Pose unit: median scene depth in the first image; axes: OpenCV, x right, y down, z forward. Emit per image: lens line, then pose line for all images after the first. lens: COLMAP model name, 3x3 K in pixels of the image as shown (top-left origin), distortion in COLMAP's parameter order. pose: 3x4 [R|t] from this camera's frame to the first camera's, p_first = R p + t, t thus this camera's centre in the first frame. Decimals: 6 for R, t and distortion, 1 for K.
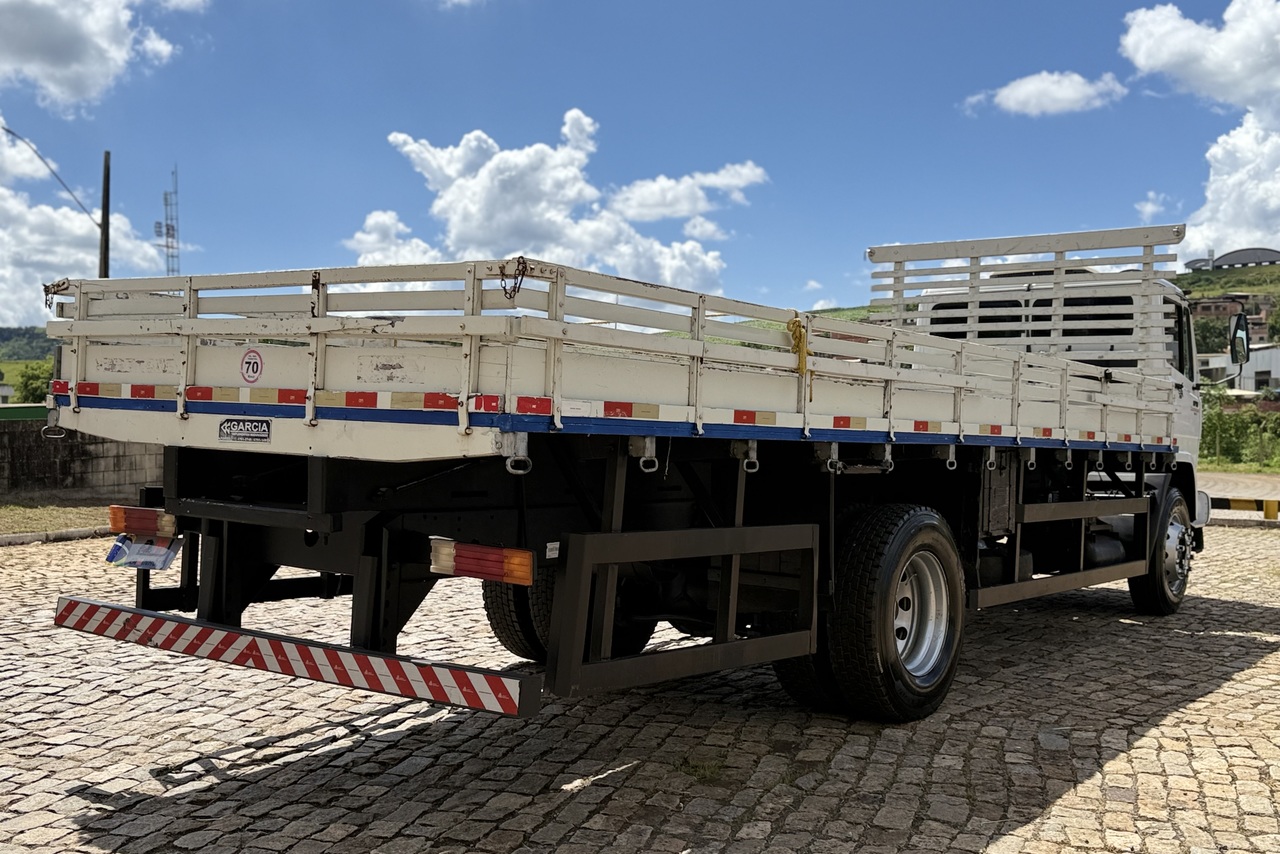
lens RADIAL K [[1315.7, 0, 614.2], [0, 1315.7, 426.9], [0, 0, 1]] dist [0.225748, -0.562784]
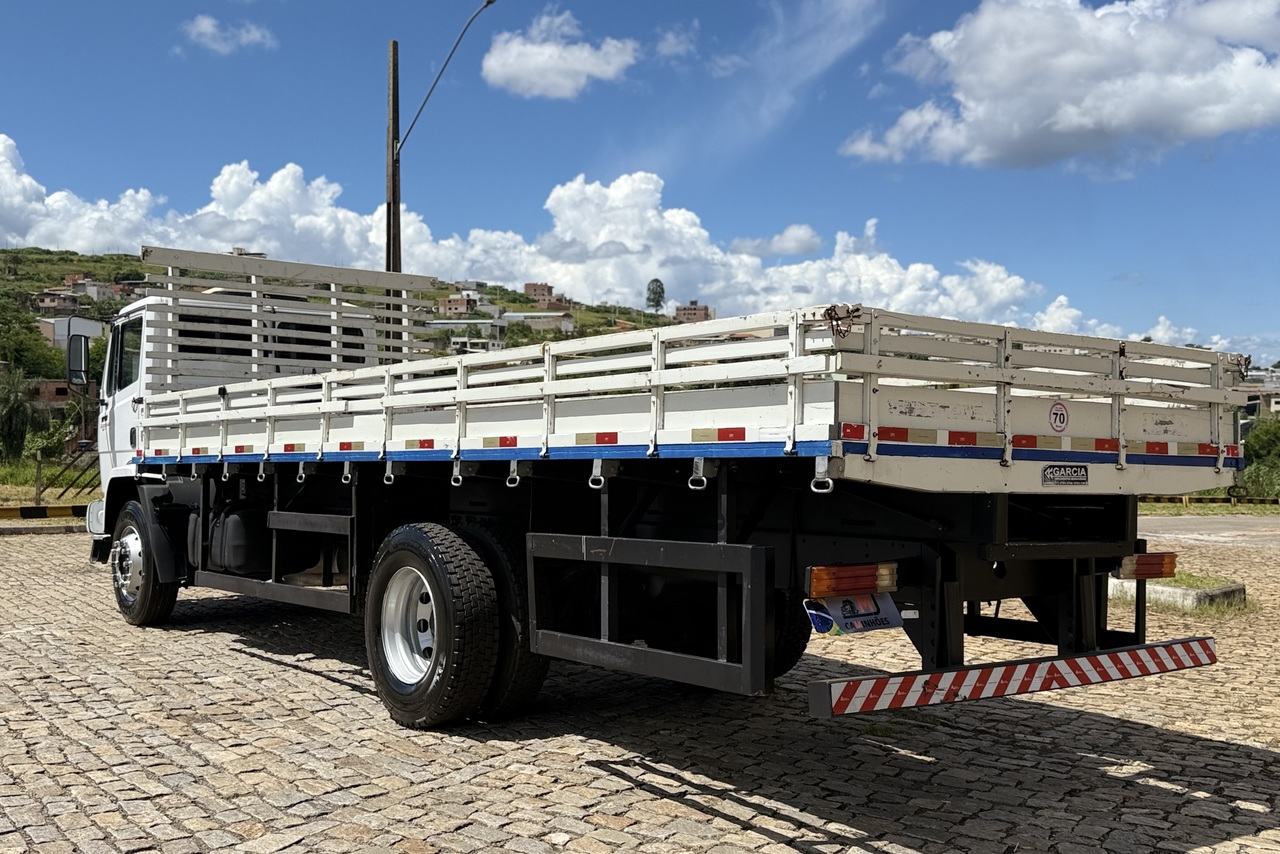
lens RADIAL K [[1315.7, 0, 614.2], [0, 1315.7, 426.9], [0, 0, 1]] dist [0.225748, -0.562784]
pose [[0.272789, -0.003460, 0.962068, -1.444590], [-0.003612, 0.999983, 0.004620, -0.041167], [-0.962067, -0.004735, 0.272772, 1.052384]]
